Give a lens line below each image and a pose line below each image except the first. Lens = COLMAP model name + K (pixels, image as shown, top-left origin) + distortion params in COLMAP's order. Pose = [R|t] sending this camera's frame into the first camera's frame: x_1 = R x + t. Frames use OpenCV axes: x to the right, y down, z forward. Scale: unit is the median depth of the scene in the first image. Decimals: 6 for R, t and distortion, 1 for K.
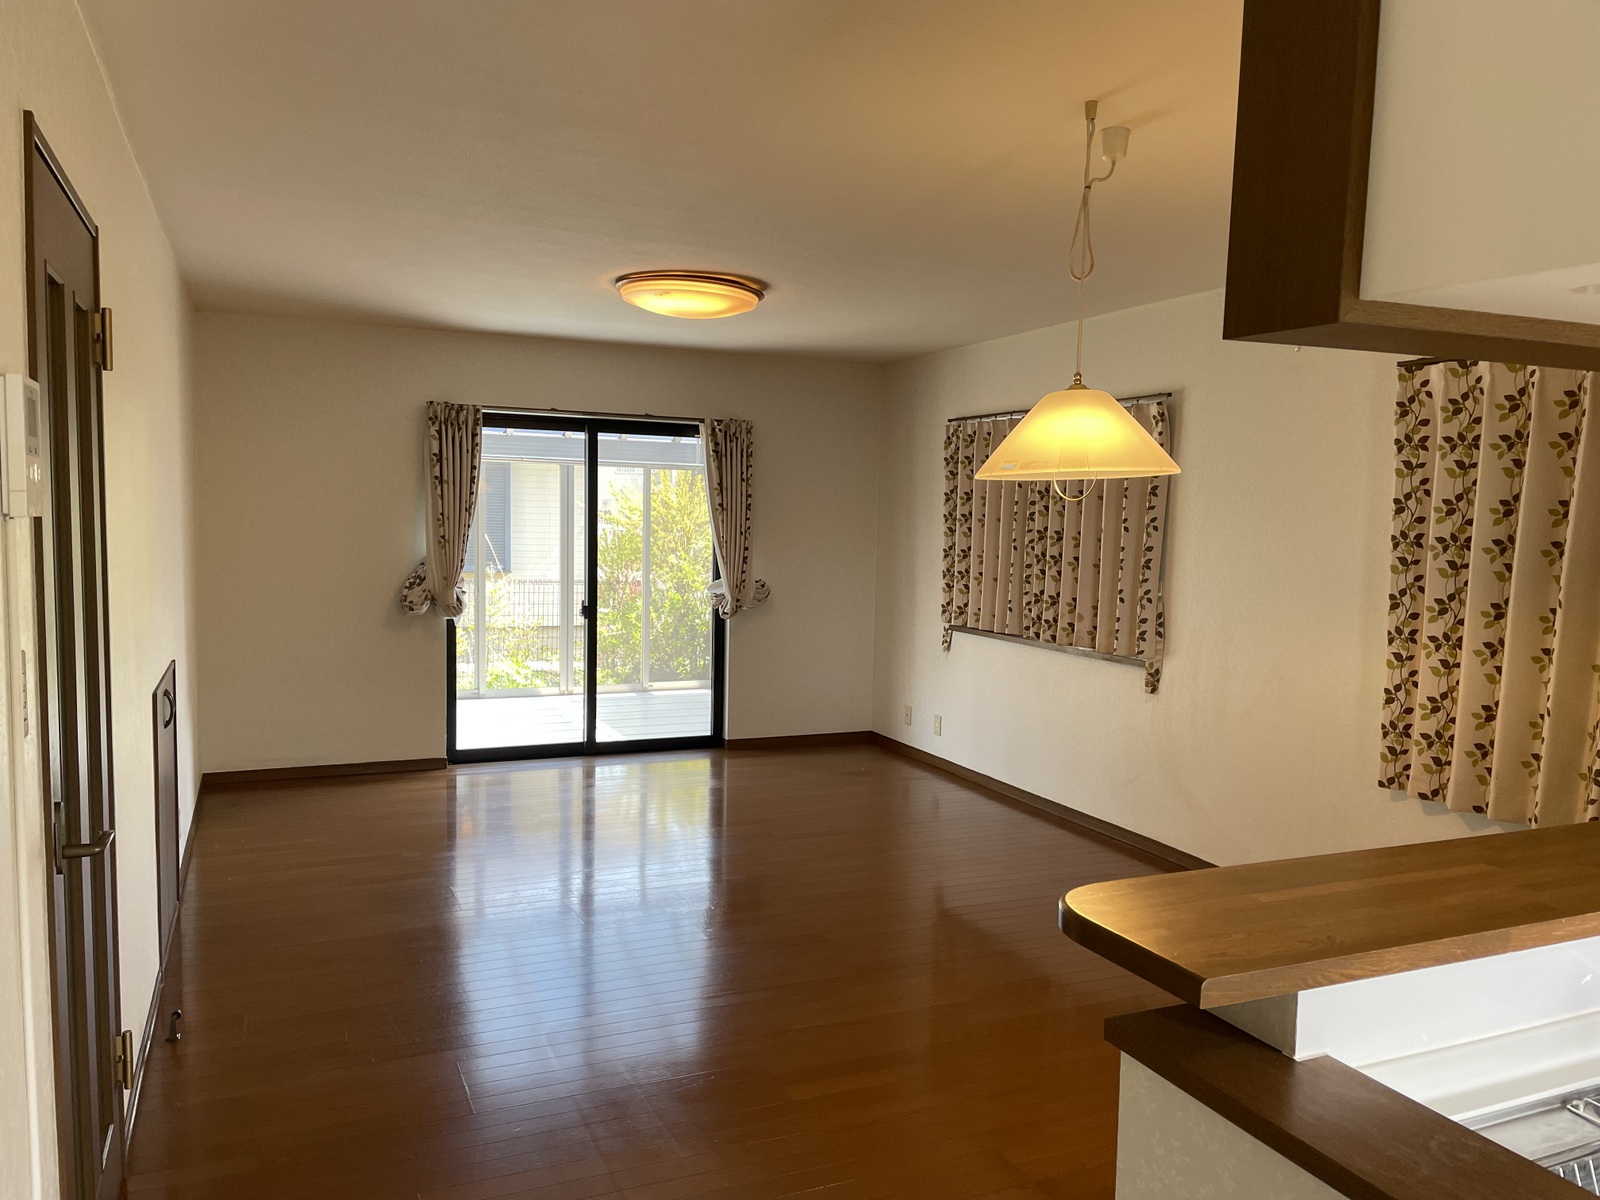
lens RADIAL K [[1217.6, 0, 797.6], [0, 1217.6, 603.3], [0, 0, 1]] dist [0.055759, -0.053514]
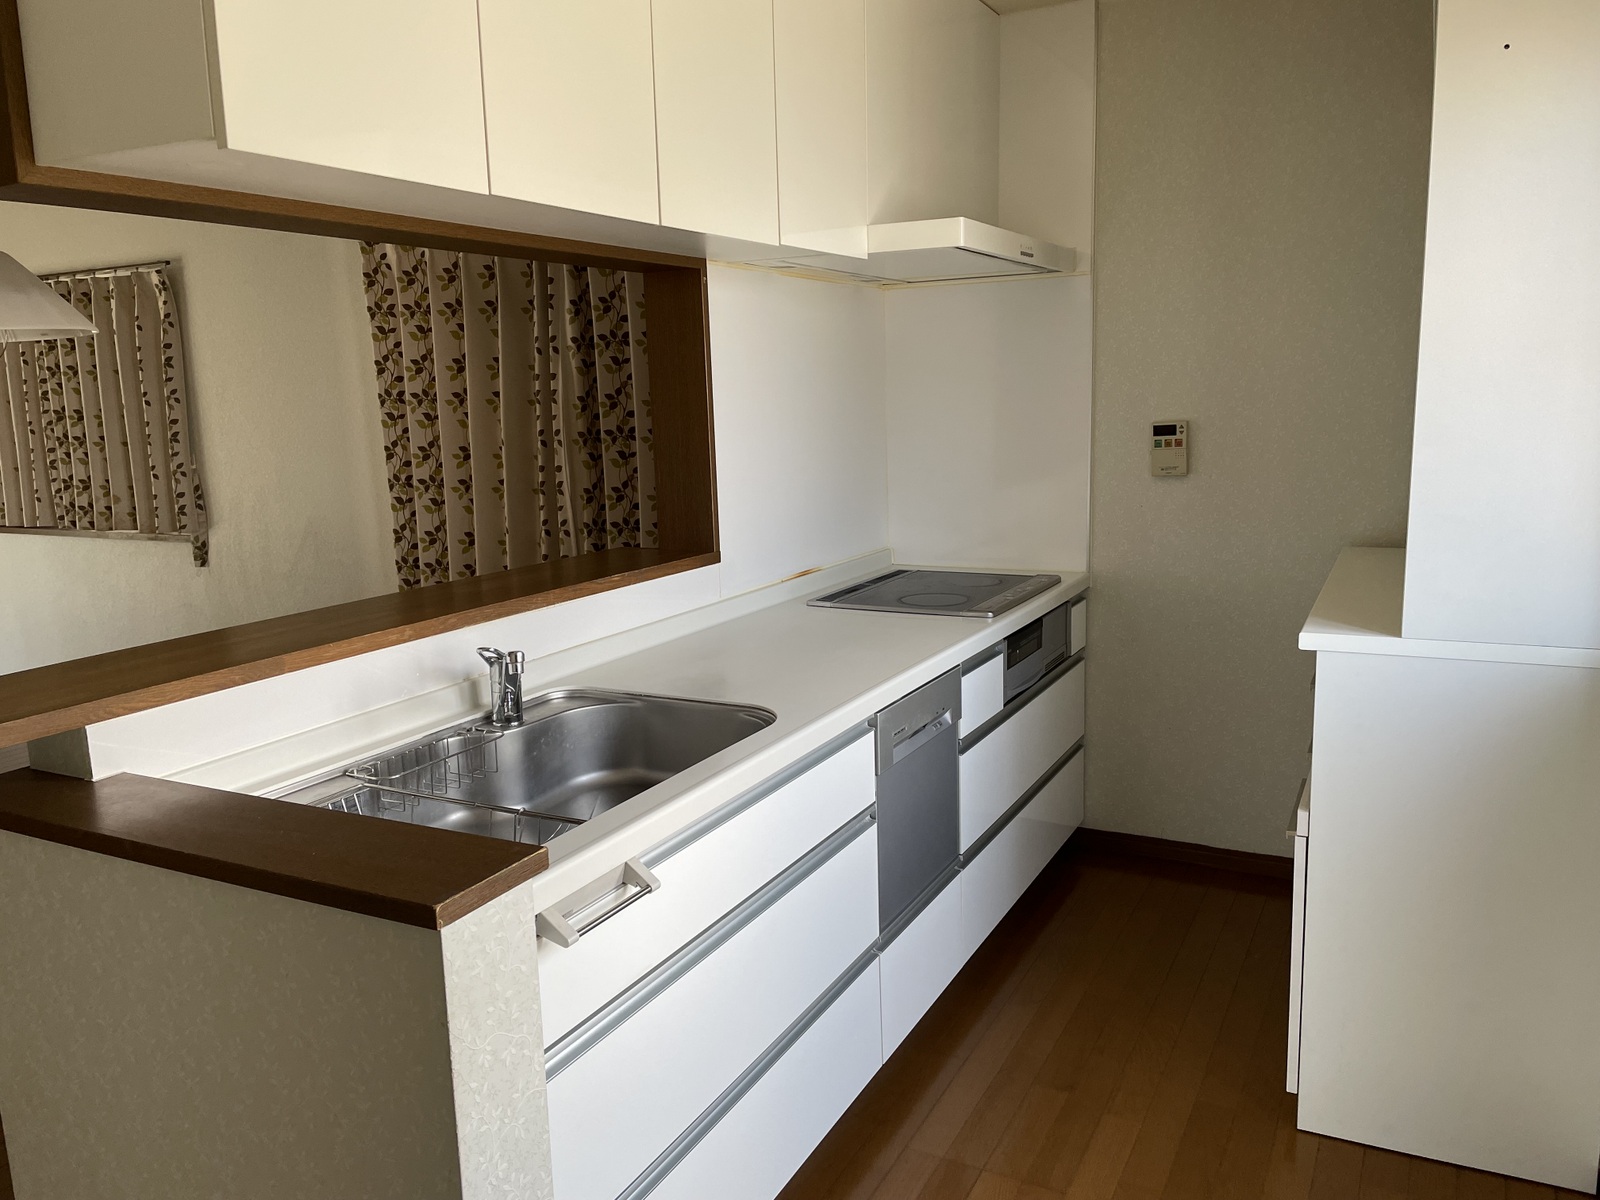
lens RADIAL K [[1217.6, 0, 802.4], [0, 1217.6, 610.3], [0, 0, 1]] dist [0.055759, -0.053514]
pose [[0.778871, -0.154550, 0.607844, 0.068576], [0.093543, 0.986949, 0.131078, 0.029637], [-0.620169, -0.045234, 0.783163, -0.134439]]
